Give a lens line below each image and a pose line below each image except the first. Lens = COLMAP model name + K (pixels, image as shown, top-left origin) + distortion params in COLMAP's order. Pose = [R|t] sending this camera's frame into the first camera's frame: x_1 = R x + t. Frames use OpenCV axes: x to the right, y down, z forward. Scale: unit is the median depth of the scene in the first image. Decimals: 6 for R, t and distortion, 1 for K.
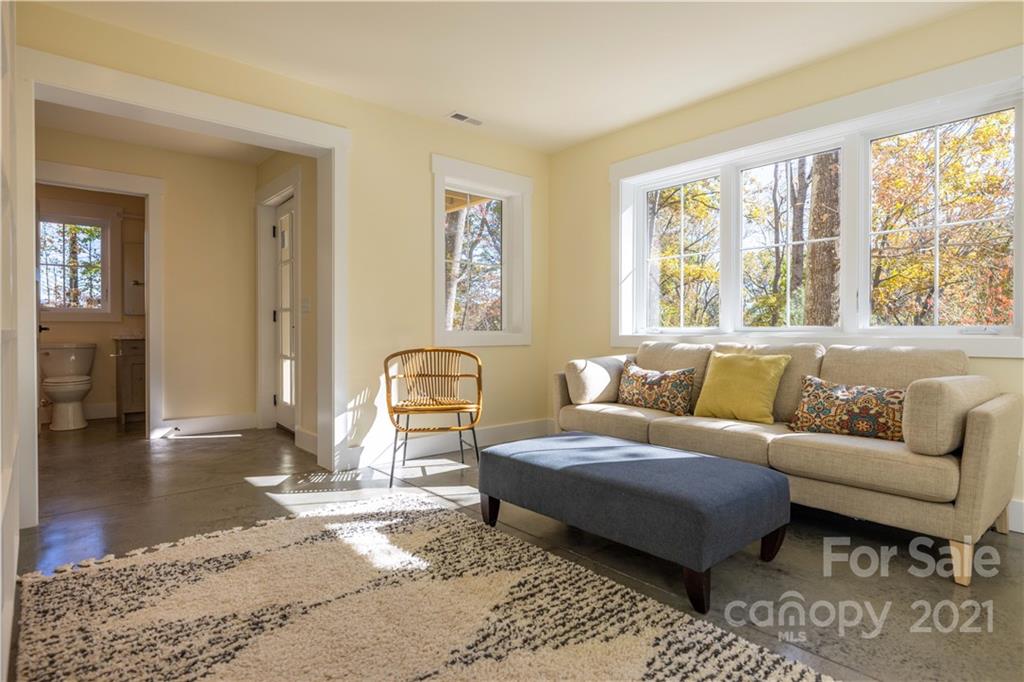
lens RADIAL K [[543.8, 0, 512.0], [0, 543.8, 341.0], [0, 0, 1]] dist [-0.001330, -0.000295]
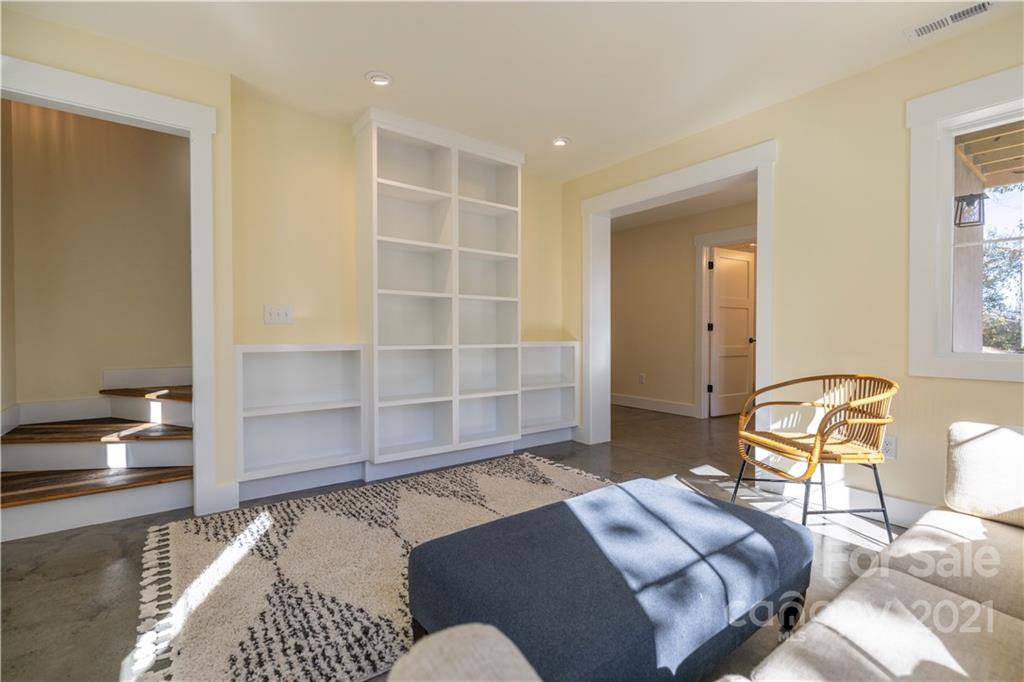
lens RADIAL K [[461.6, 0, 512.0], [0, 461.6, 341.0], [0, 0, 1]] dist [0.000201, 0.000115]
pose [[-0.066072, 0.015728, -0.997691, 0.923742], [-0.025974, 0.999510, 0.017476, -0.058061], [0.997477, 0.027069, -0.065631, 0.986062]]
